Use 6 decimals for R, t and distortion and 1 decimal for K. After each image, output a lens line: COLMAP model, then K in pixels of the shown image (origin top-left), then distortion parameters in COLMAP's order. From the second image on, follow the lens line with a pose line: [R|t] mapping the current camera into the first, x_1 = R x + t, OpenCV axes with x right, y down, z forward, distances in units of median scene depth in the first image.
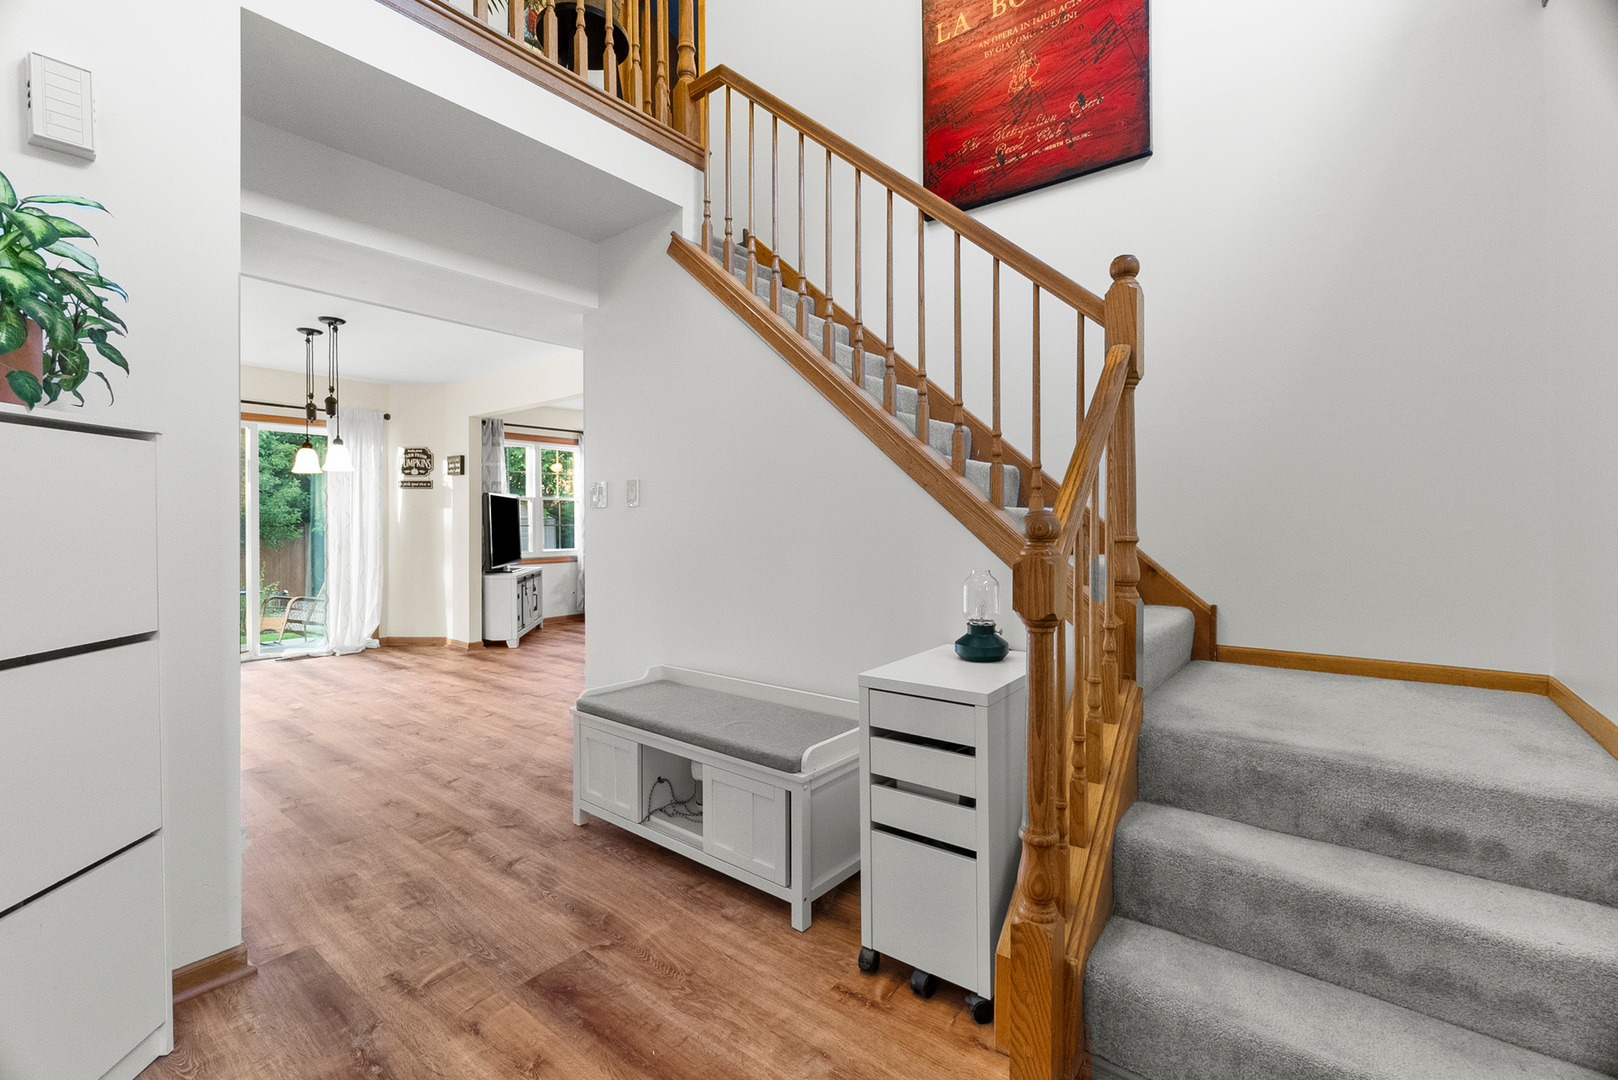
lens RADIAL K [[704.9, 0, 812.6], [0, 704.9, 519.5], [0, 0, 1]] dist [-0.008613, 0.001079]
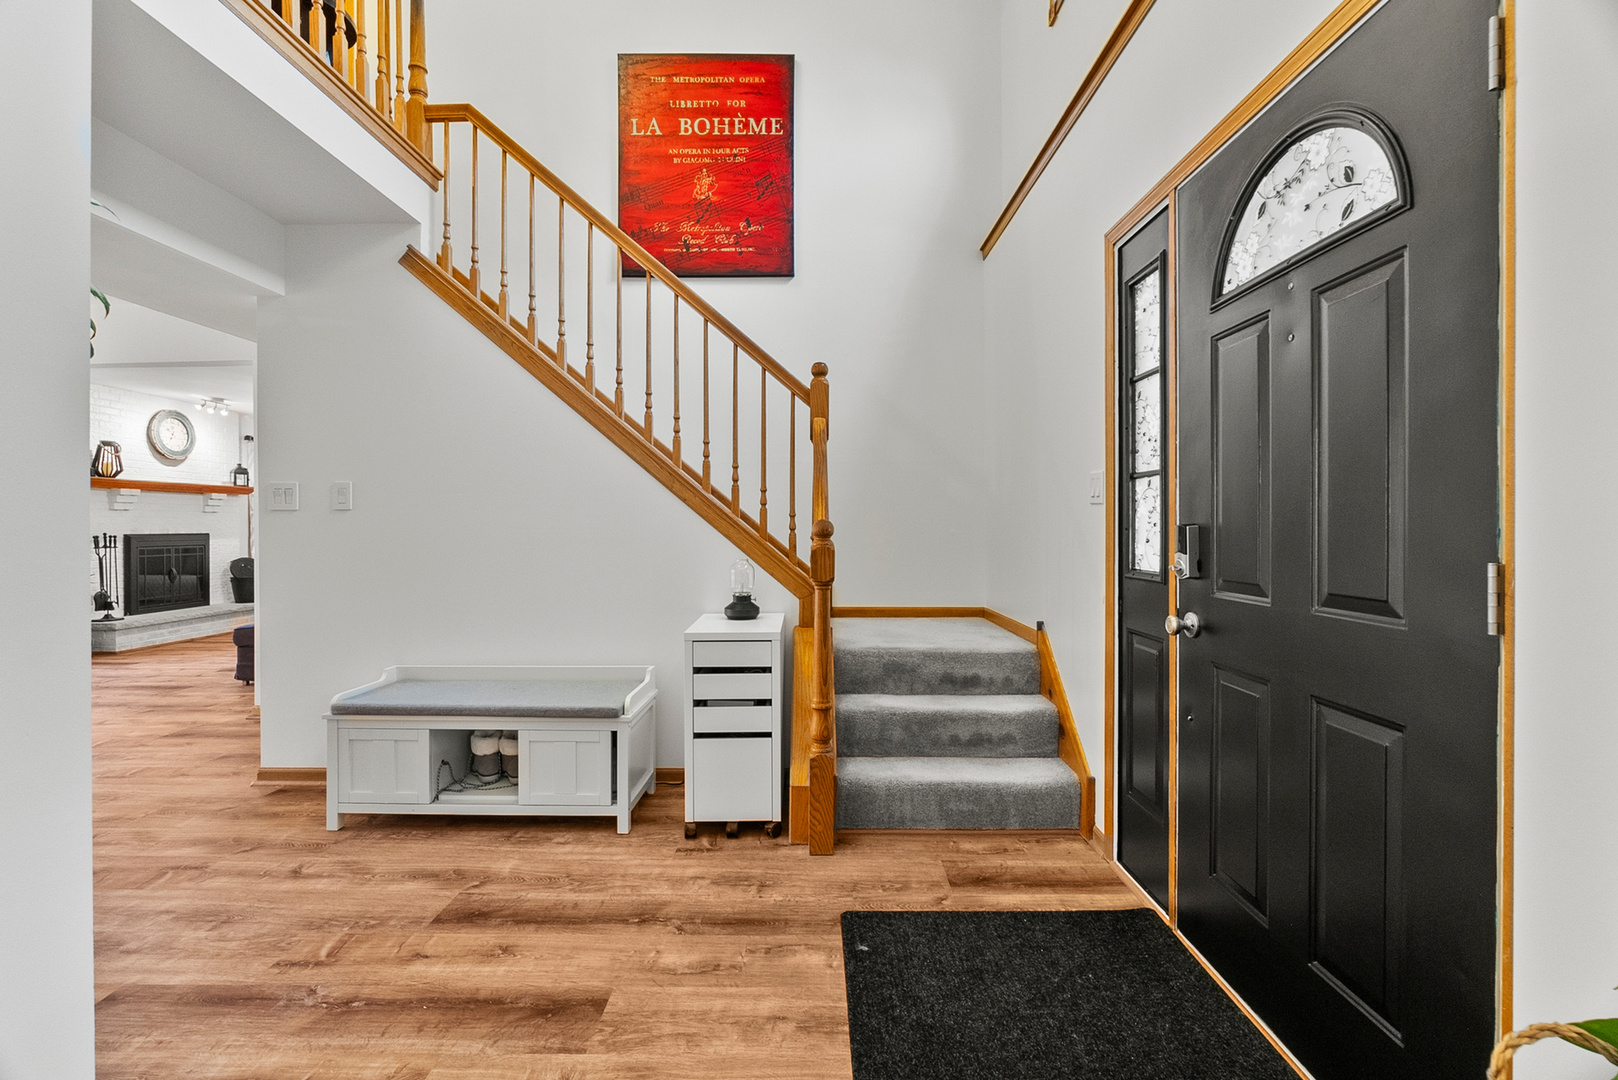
lens RADIAL K [[704.9, 0, 812.6], [0, 704.9, 519.5], [0, 0, 1]] dist [-0.008613, 0.001079]
pose [[0.790770, 0.010213, 0.612028, -0.542969], [-0.005260, 0.999937, -0.009889, 0.002204], [-0.612090, 0.004601, 0.790775, -0.263687]]
